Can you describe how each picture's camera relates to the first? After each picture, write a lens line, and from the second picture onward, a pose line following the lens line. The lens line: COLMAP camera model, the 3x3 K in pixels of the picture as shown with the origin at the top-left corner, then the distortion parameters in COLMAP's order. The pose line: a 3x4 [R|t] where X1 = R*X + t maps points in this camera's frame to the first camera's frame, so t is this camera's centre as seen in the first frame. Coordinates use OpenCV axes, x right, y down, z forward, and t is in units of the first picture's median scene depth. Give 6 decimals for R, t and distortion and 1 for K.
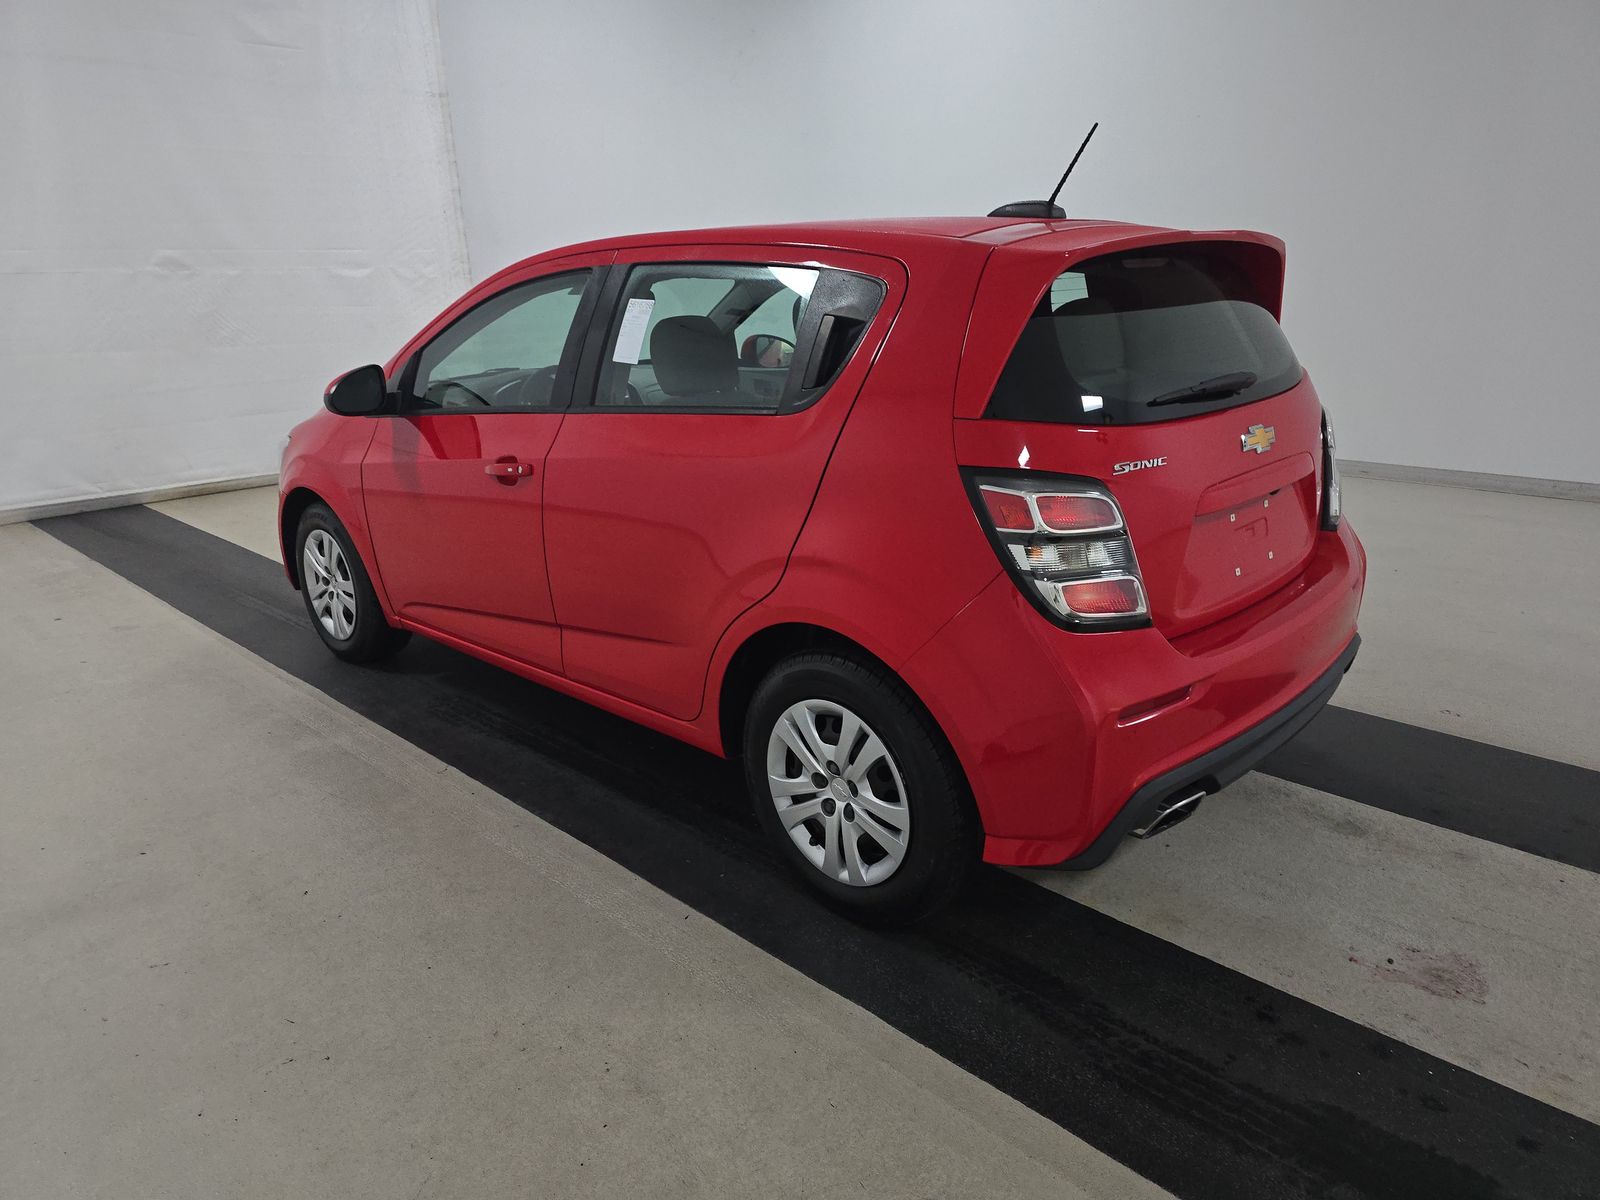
lens RADIAL K [[1069.7, 0, 800.0], [0, 1069.7, 600.0], [0, 0, 1]] dist [0.018201, -0.006078]
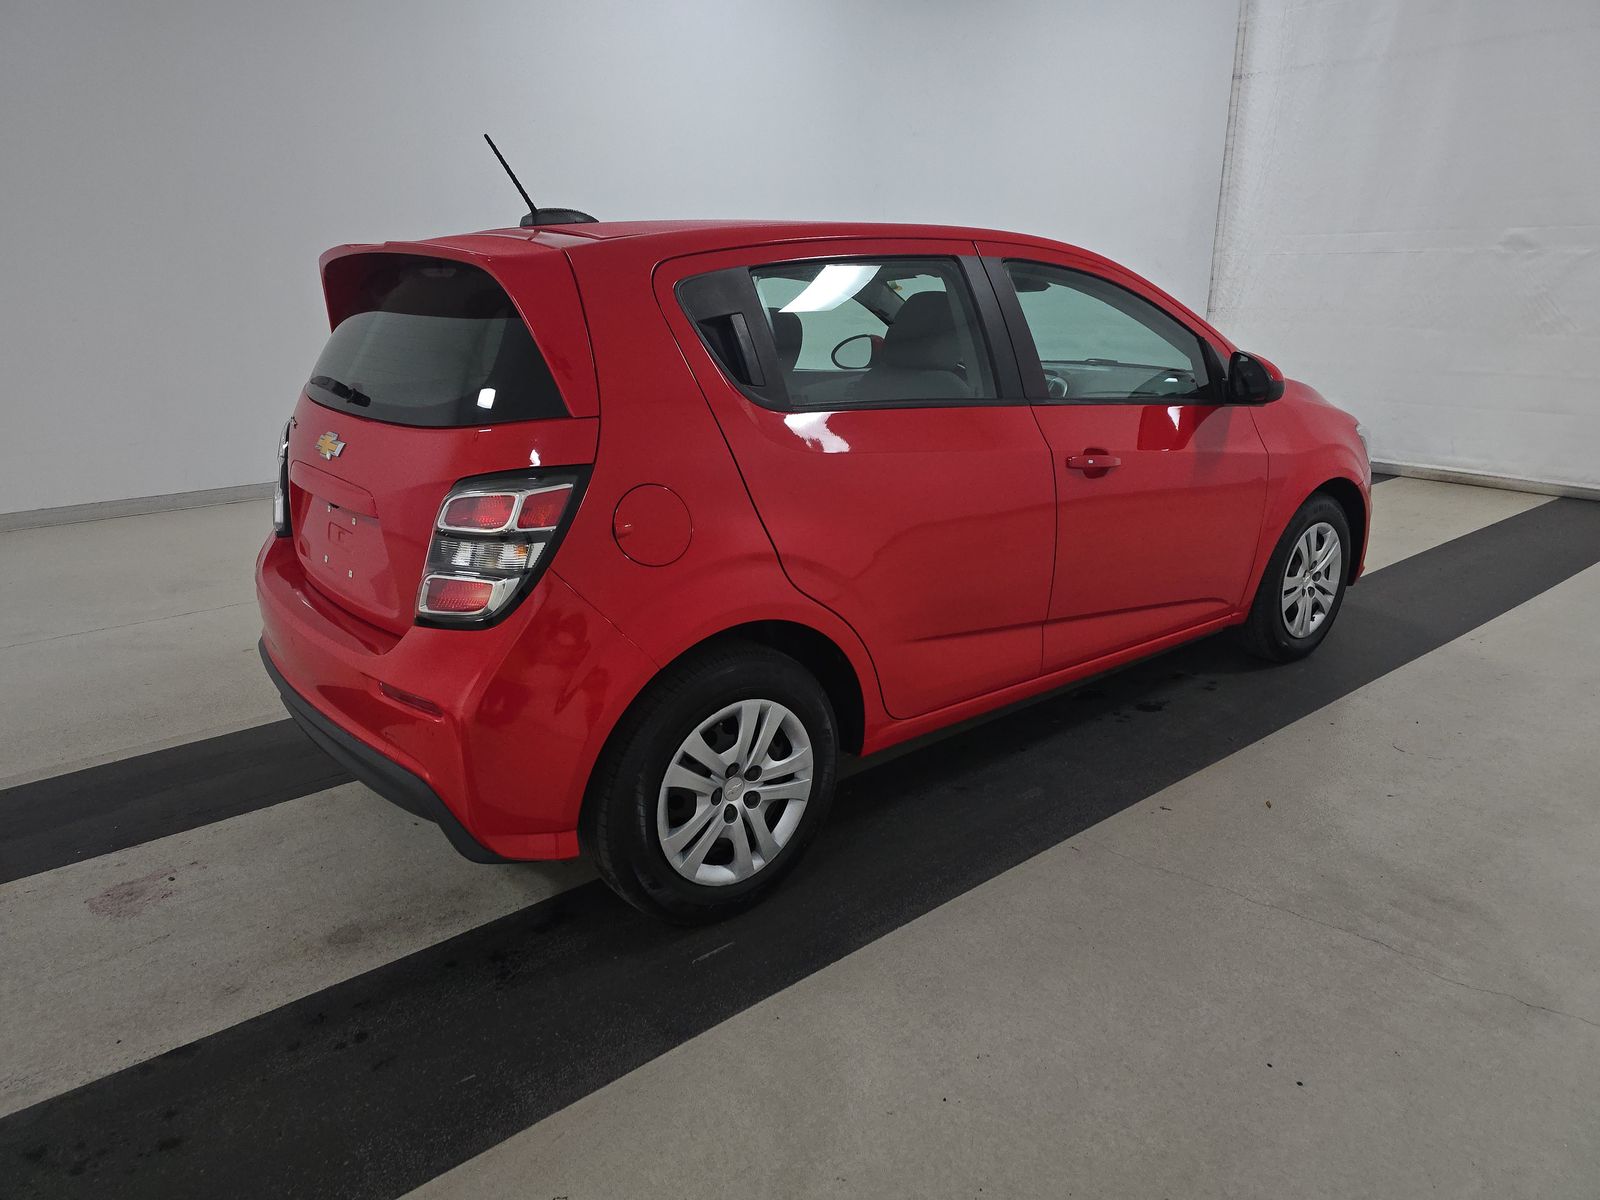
lens RADIAL K [[1055.0, 0, 800.0], [0, 1055.0, 600.0], [0, 0, 1]] dist [0.018165, 0.000609]
pose [[-0.106357, 0.320048, -0.941413, 0.471748], [-0.284263, 0.897481, 0.337227, -0.168138], [0.952829, 0.303476, -0.004476, 0.502598]]
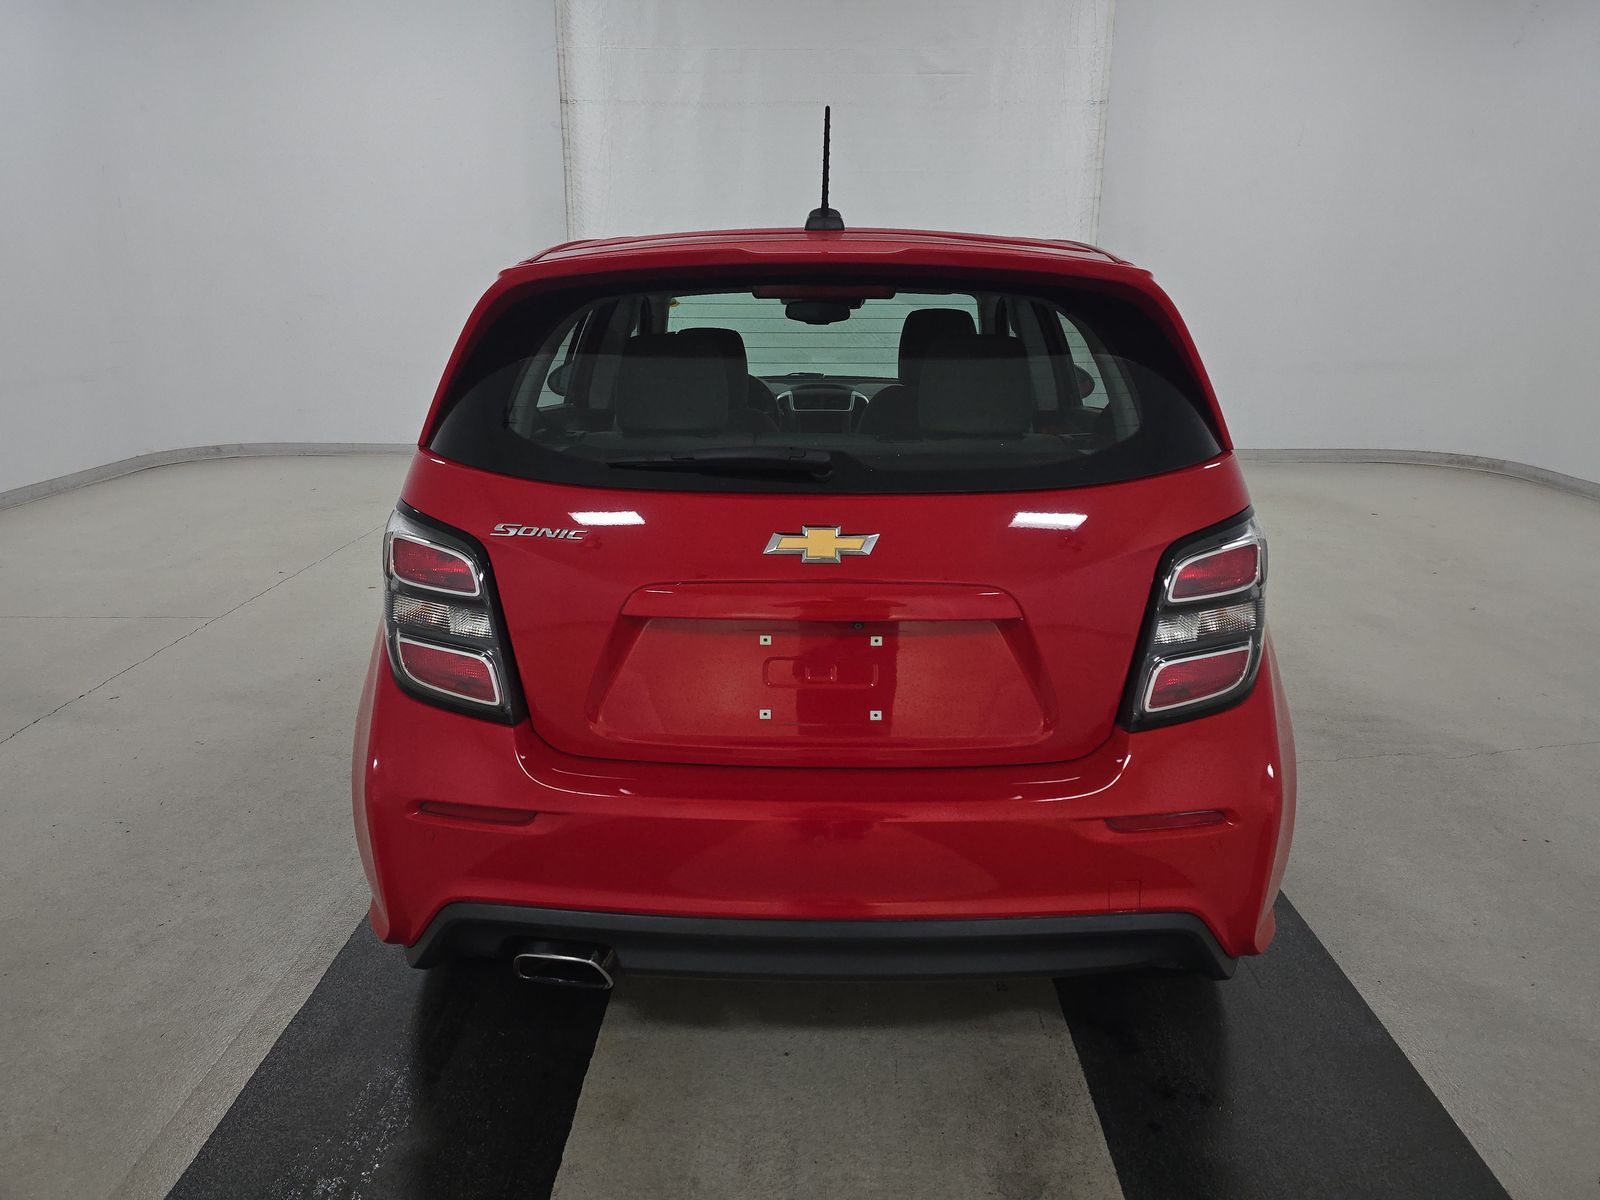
lens RADIAL K [[1069.7, 0, 800.0], [0, 1069.7, 600.0], [0, 0, 1]] dist [0.018201, -0.006078]
pose [[0.682135, 0.232270, -0.693356, 0.308012], [-0.235545, 0.967465, 0.092361, -0.059141], [0.692250, 0.100314, 0.714652, 0.166638]]
